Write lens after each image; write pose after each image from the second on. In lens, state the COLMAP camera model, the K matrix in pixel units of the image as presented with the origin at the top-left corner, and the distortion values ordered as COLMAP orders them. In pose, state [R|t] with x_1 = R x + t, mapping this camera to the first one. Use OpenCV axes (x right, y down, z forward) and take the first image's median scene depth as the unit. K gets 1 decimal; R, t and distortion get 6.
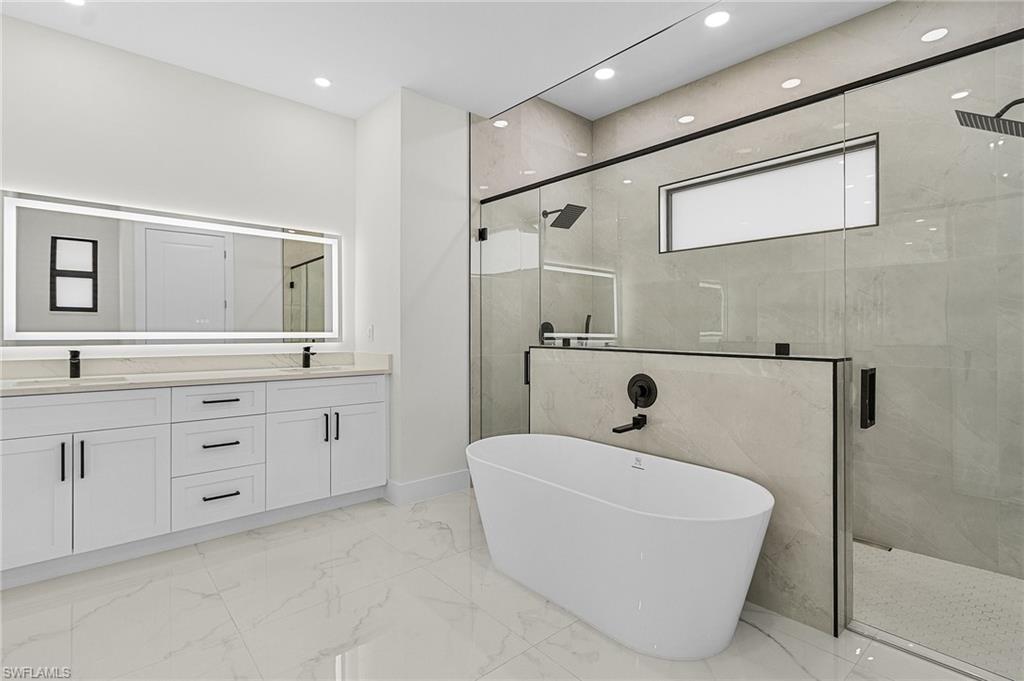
lens RADIAL K [[506.5, 0, 509.4], [0, 506.5, 329.3], [0, 0, 1]] dist [0.001595, 0.000194]
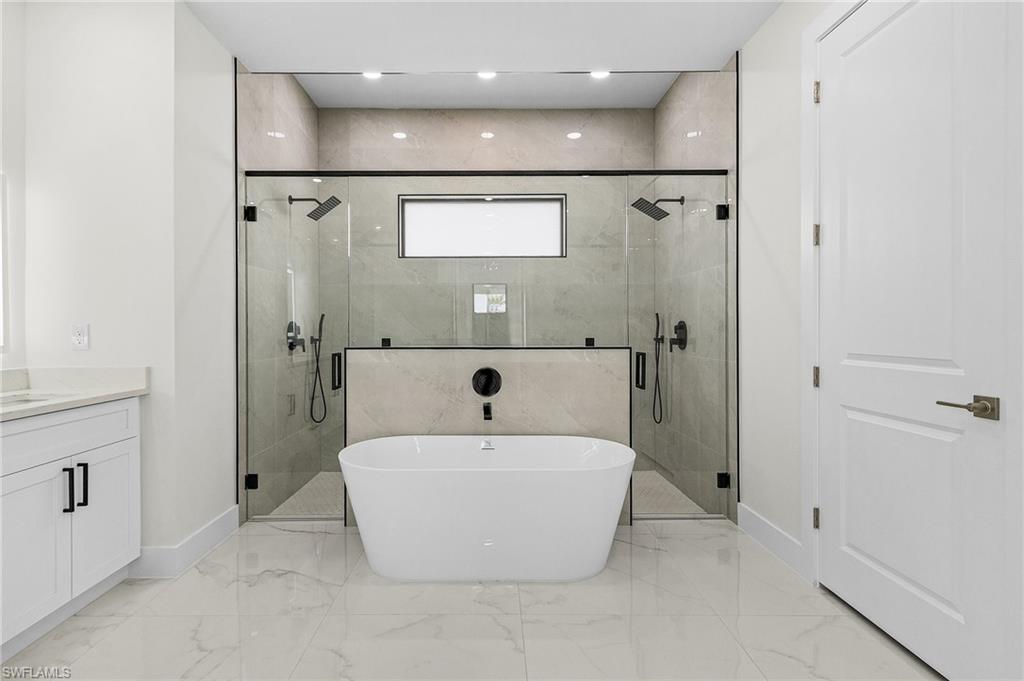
lens RADIAL K [[506.5, 0, 509.4], [0, 506.5, 329.3], [0, 0, 1]] dist [0.001595, 0.000194]
pose [[0.635937, -0.006547, 0.771713, -0.490278], [0.005895, 0.999976, 0.003625, -0.002015], [-0.771719, 0.002244, 0.635960, 0.185239]]
